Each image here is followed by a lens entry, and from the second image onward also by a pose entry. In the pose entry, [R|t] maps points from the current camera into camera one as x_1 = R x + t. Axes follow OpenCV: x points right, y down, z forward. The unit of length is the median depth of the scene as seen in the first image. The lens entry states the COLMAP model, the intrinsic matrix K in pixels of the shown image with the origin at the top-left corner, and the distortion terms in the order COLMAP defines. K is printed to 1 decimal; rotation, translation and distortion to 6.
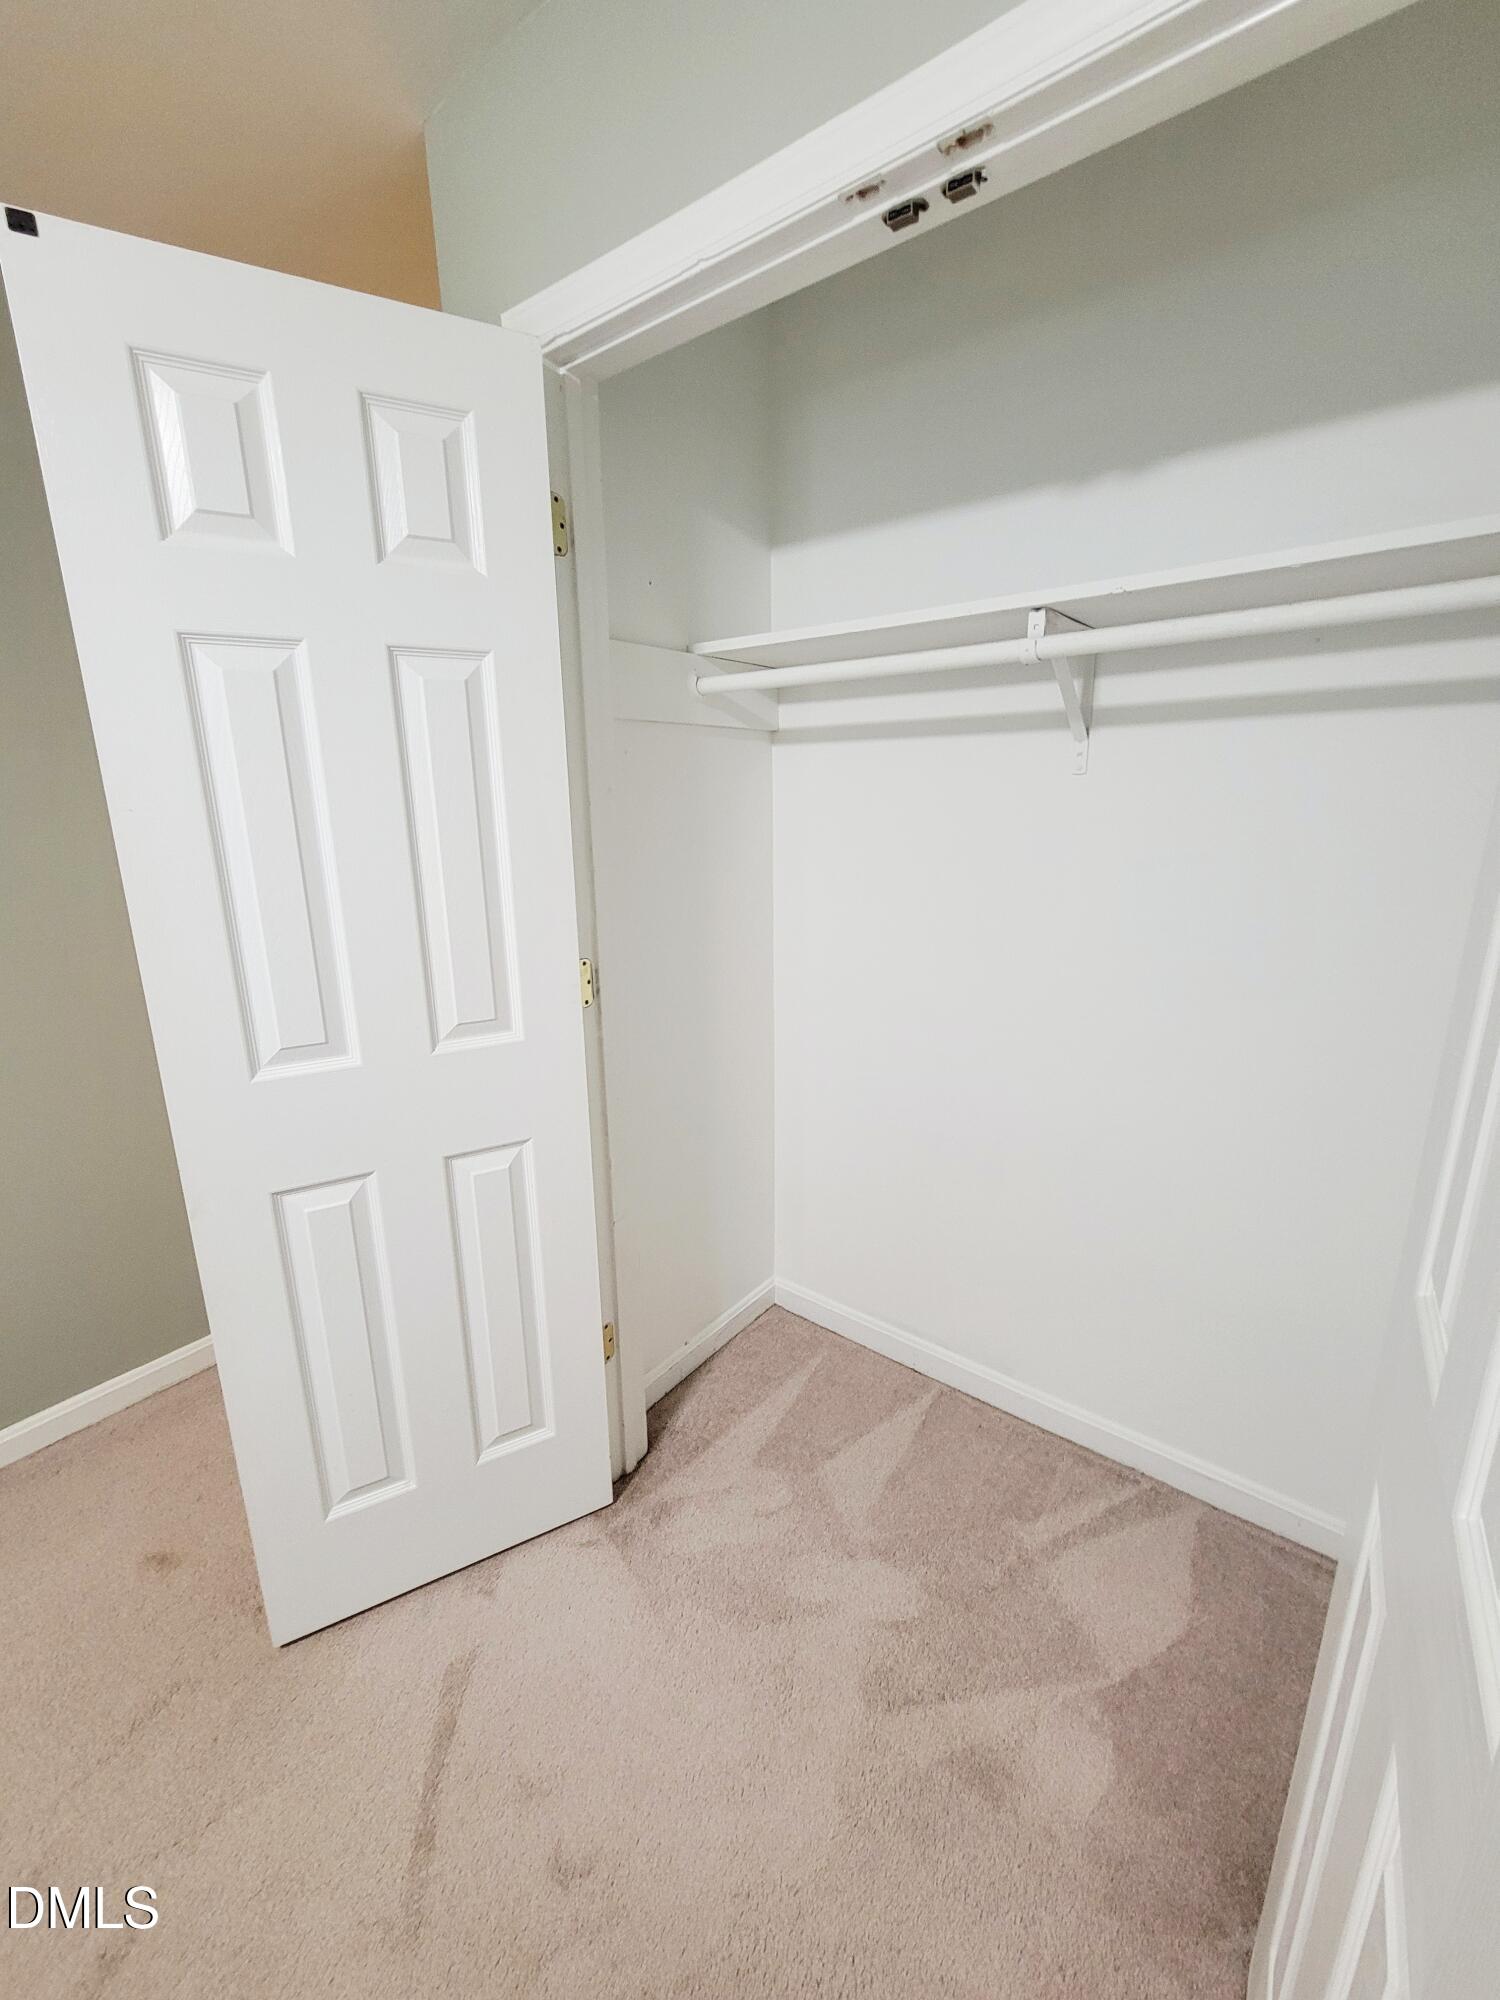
lens RADIAL K [[815.0, 0, 751.1], [0, 815.0, 998.0], [0, 0, 1]] dist [0.000681, -0.000072]
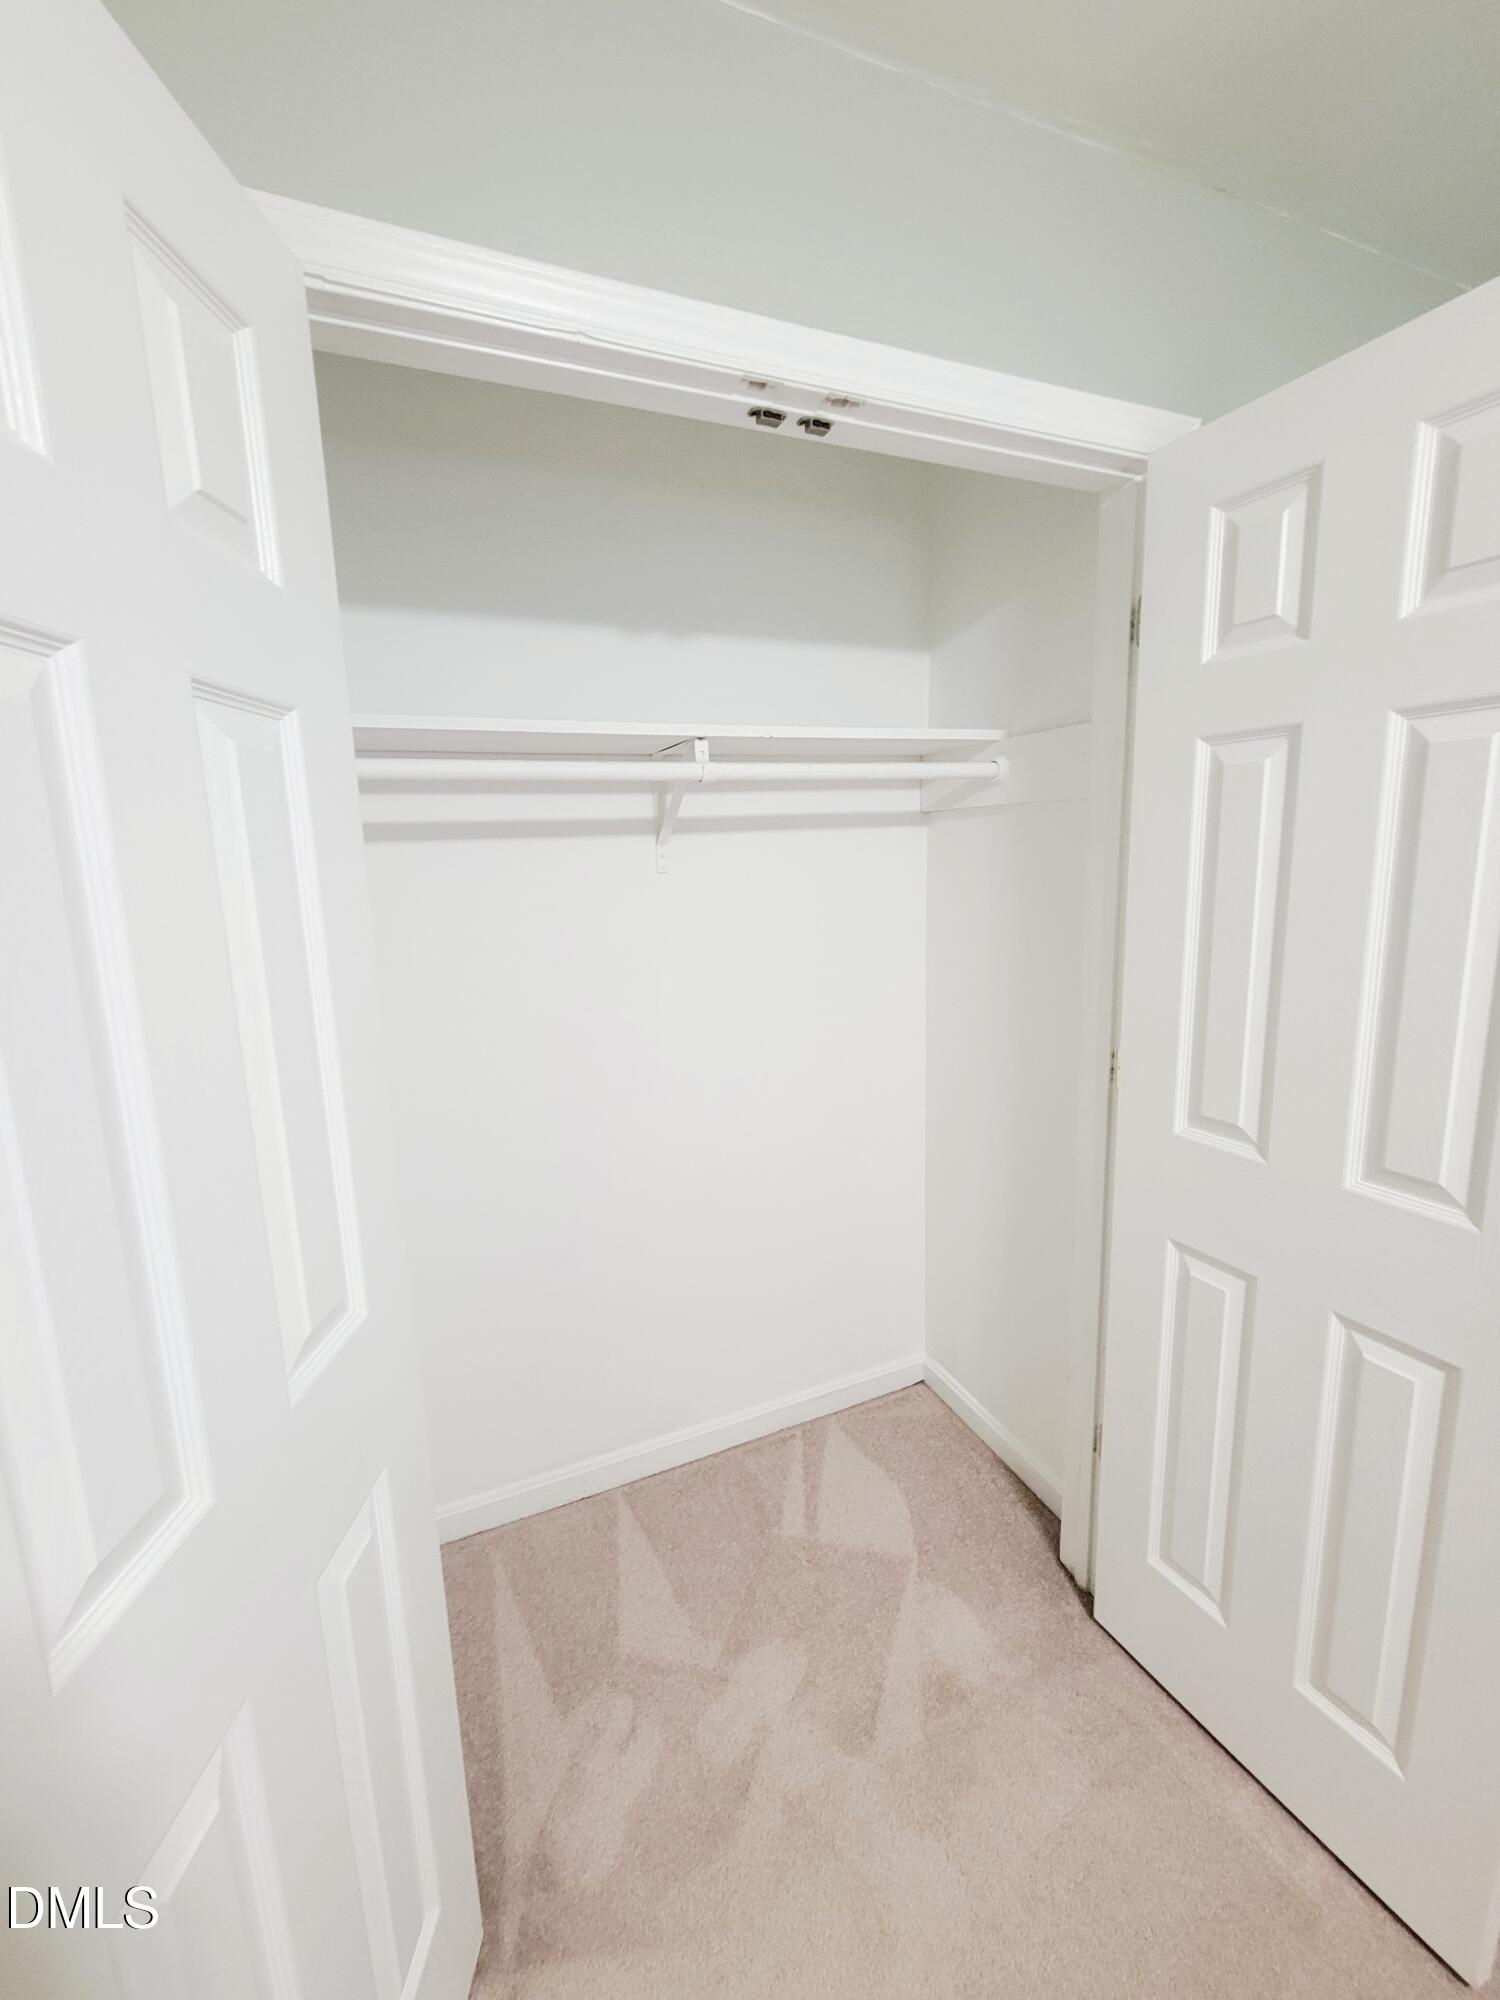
lens RADIAL K [[815.0, 0, 751.1], [0, 815.0, 998.0], [0, 0, 1]] dist [0.000681, -0.000072]
pose [[0.482361, -0.157980, 0.861609, -0.630646], [0.245800, 0.968496, 0.039970, -0.132785], [-0.840780, 0.192504, 0.505996, 0.383516]]
